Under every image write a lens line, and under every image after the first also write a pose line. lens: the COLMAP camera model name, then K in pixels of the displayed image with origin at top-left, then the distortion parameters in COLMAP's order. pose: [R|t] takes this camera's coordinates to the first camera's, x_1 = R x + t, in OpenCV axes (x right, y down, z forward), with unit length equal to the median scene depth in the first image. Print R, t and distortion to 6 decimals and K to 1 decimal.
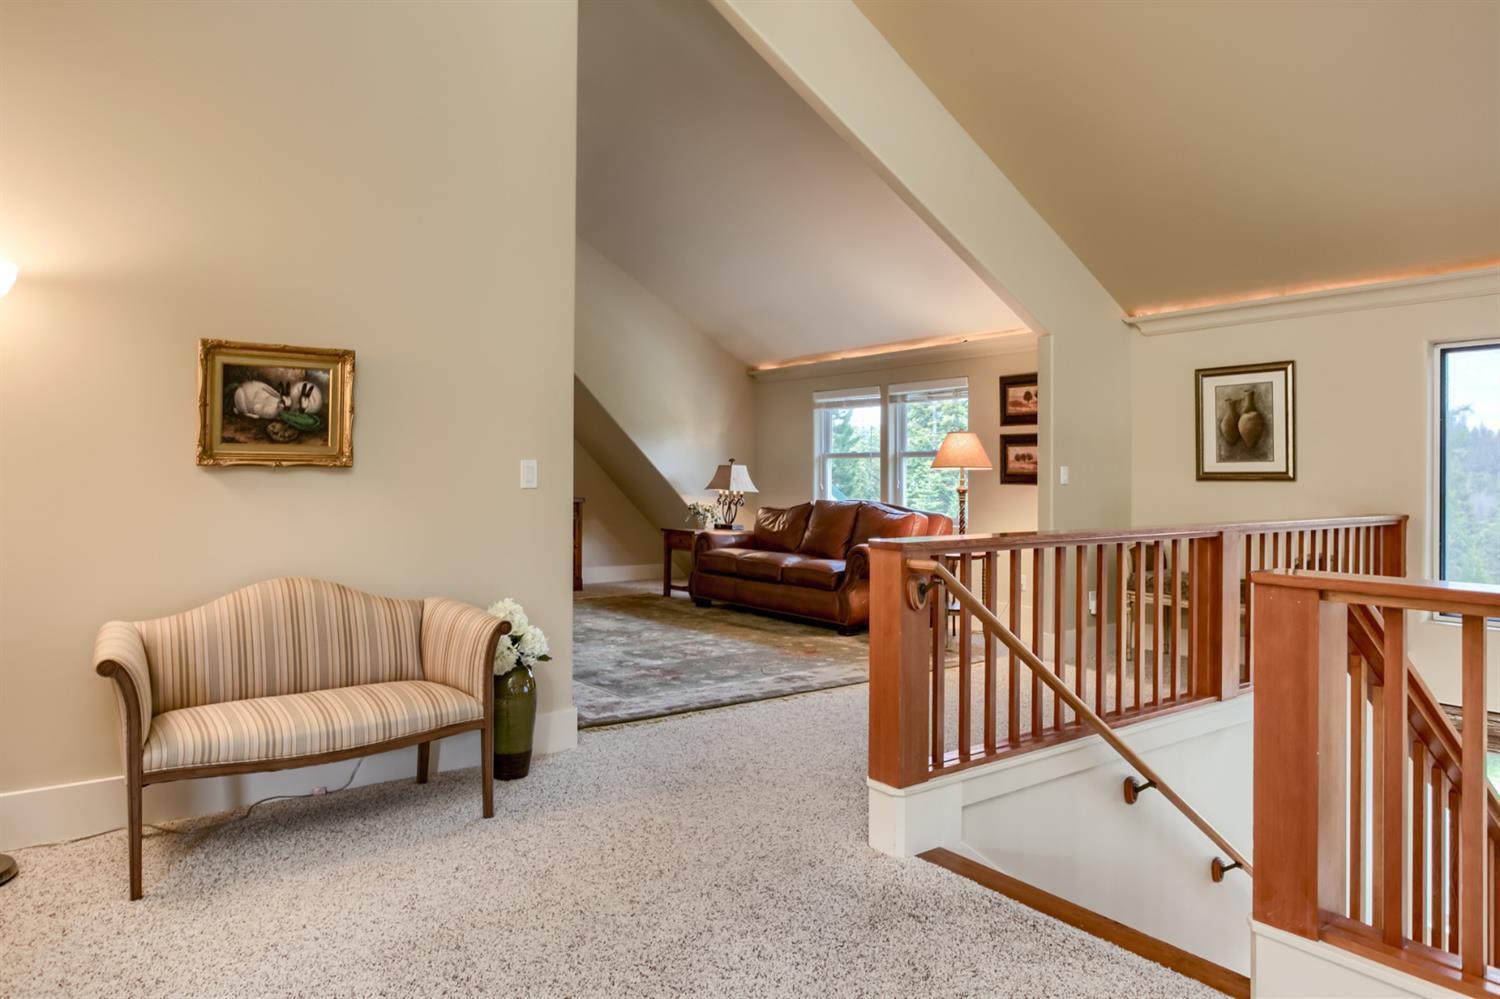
lens RADIAL K [[956.4, 0, 750.0], [0, 956.4, 499.5], [0, 0, 1]] dist [0.000744, 0.000007]
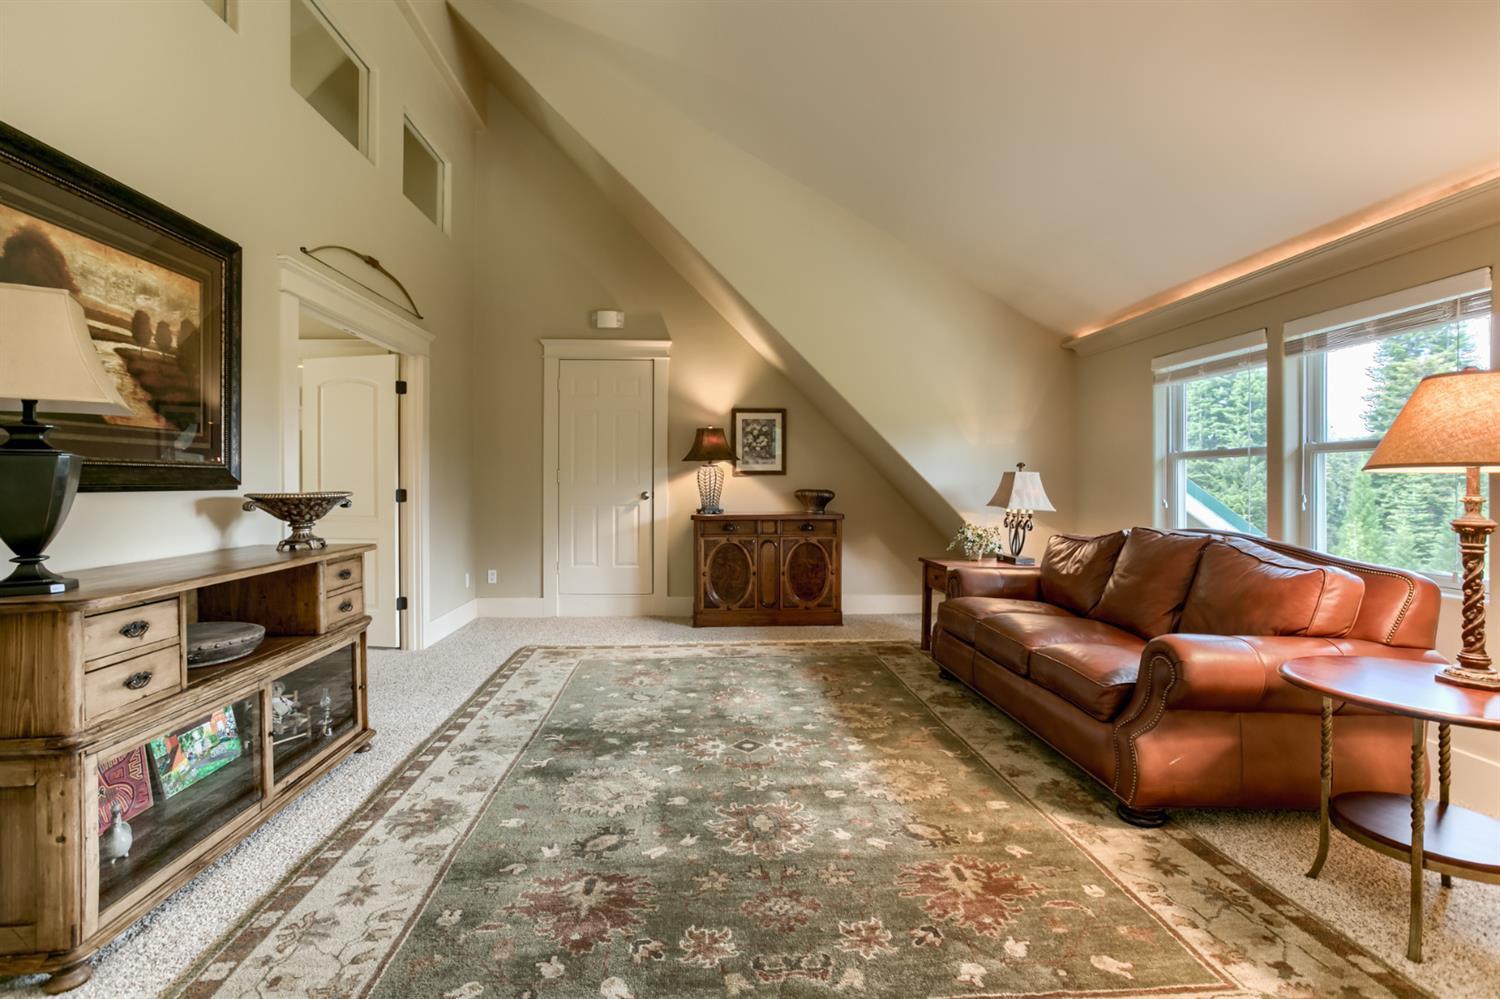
lens RADIAL K [[731.9, 0, 750.0], [0, 731.9, 499.5], [0, 0, 1]] dist [-0.001538, 0.009915]
pose [[0.852435, 0.007561, -0.522778, 0.101673], [-0.011317, 0.999928, -0.003991, -0.012336], [0.522710, 0.009318, 0.852460, 0.468395]]
